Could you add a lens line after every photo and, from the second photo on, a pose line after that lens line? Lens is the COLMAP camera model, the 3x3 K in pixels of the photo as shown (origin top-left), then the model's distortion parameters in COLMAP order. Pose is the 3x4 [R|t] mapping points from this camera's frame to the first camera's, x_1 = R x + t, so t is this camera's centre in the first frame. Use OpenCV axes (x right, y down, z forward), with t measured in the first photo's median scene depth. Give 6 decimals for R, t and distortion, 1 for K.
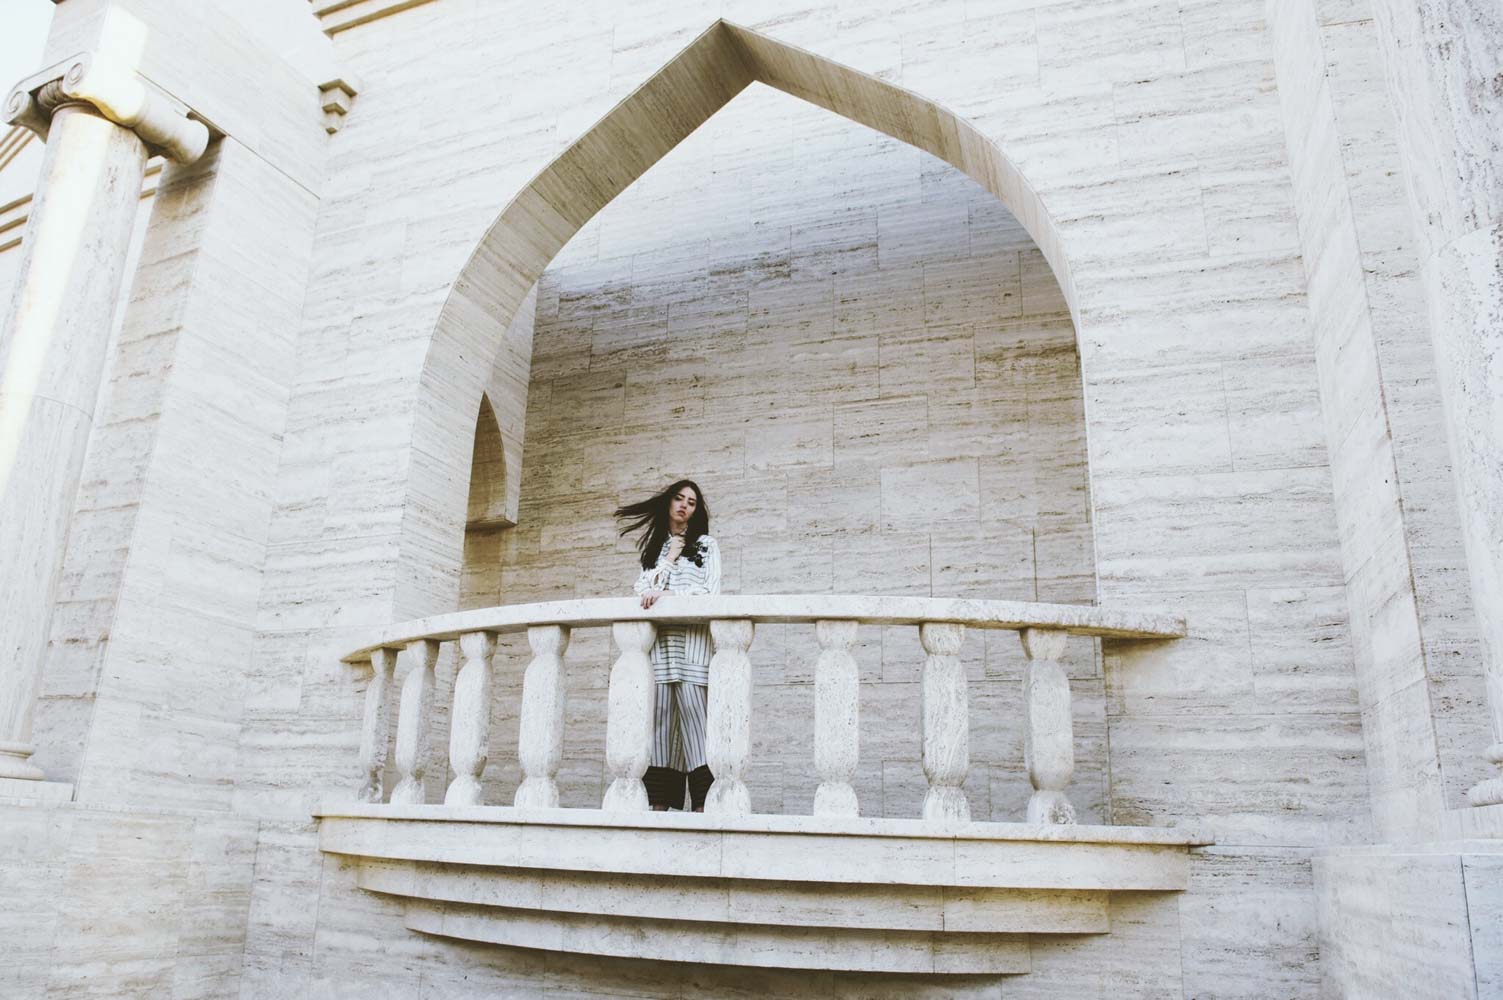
lens RADIAL K [[1029.6, 0, 751.6], [0, 1029.6, 517.4], [0, 0, 1]] dist [-0.041661, -0.000050]
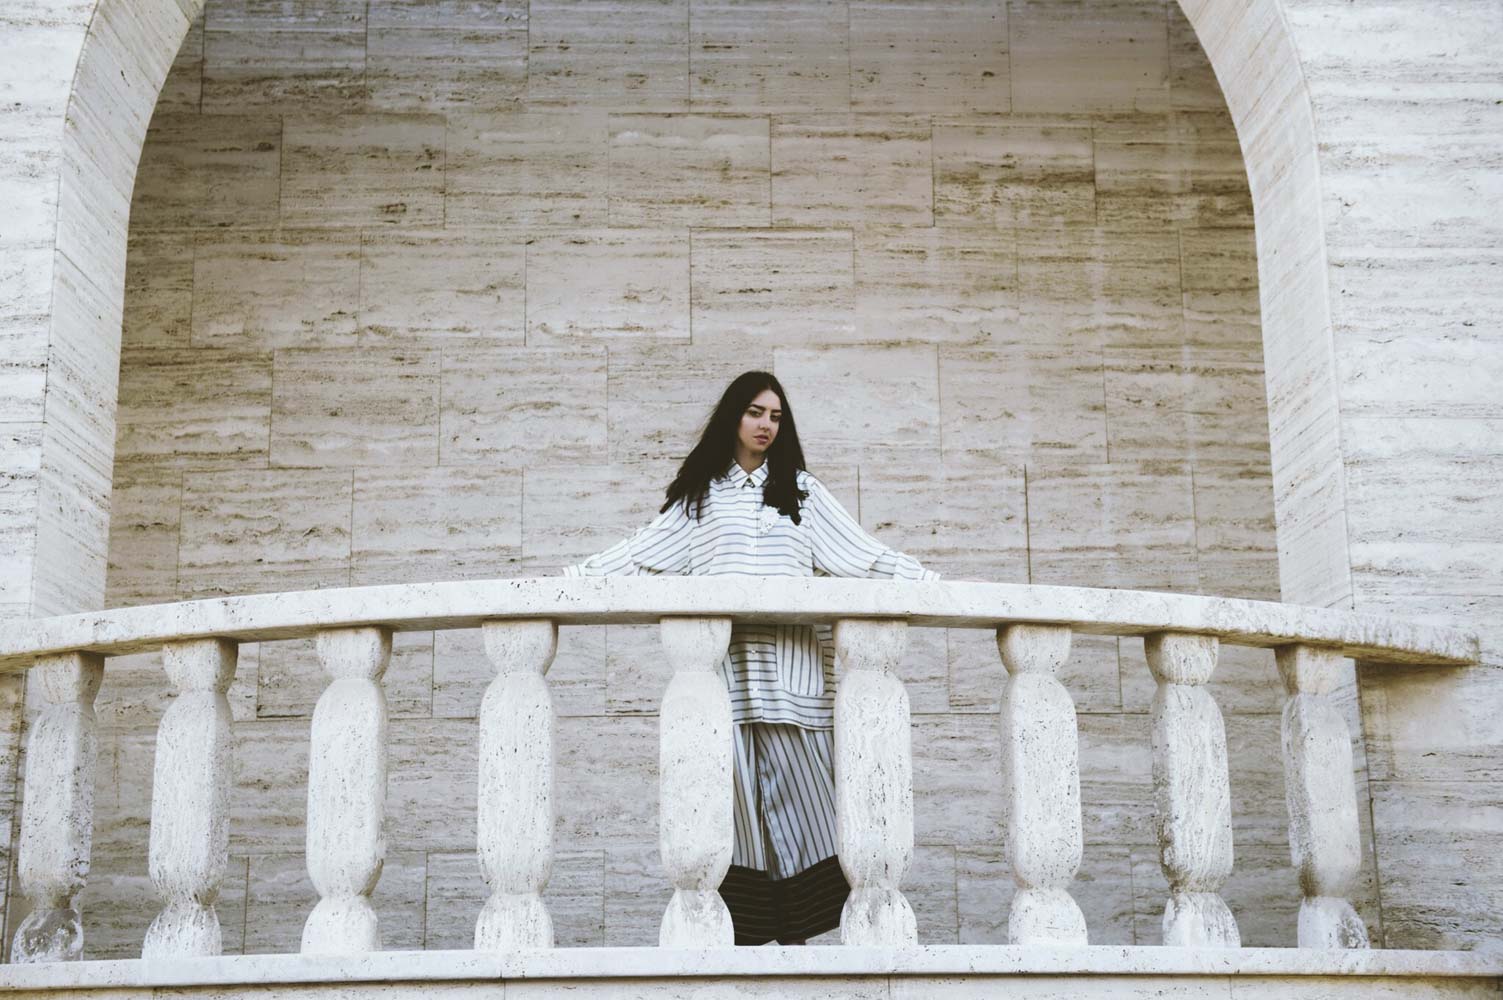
lens RADIAL K [[1846.4, 0, 751.5], [0, 1846.4, 500.0], [0, 0, 1]] dist [0.098663, 0.000205]
pose [[0.936170, 0.046651, 0.348438, -0.272337], [-0.065238, 0.996994, 0.041795, -0.005775], [-0.345440, -0.061859, 0.936400, 0.016297]]
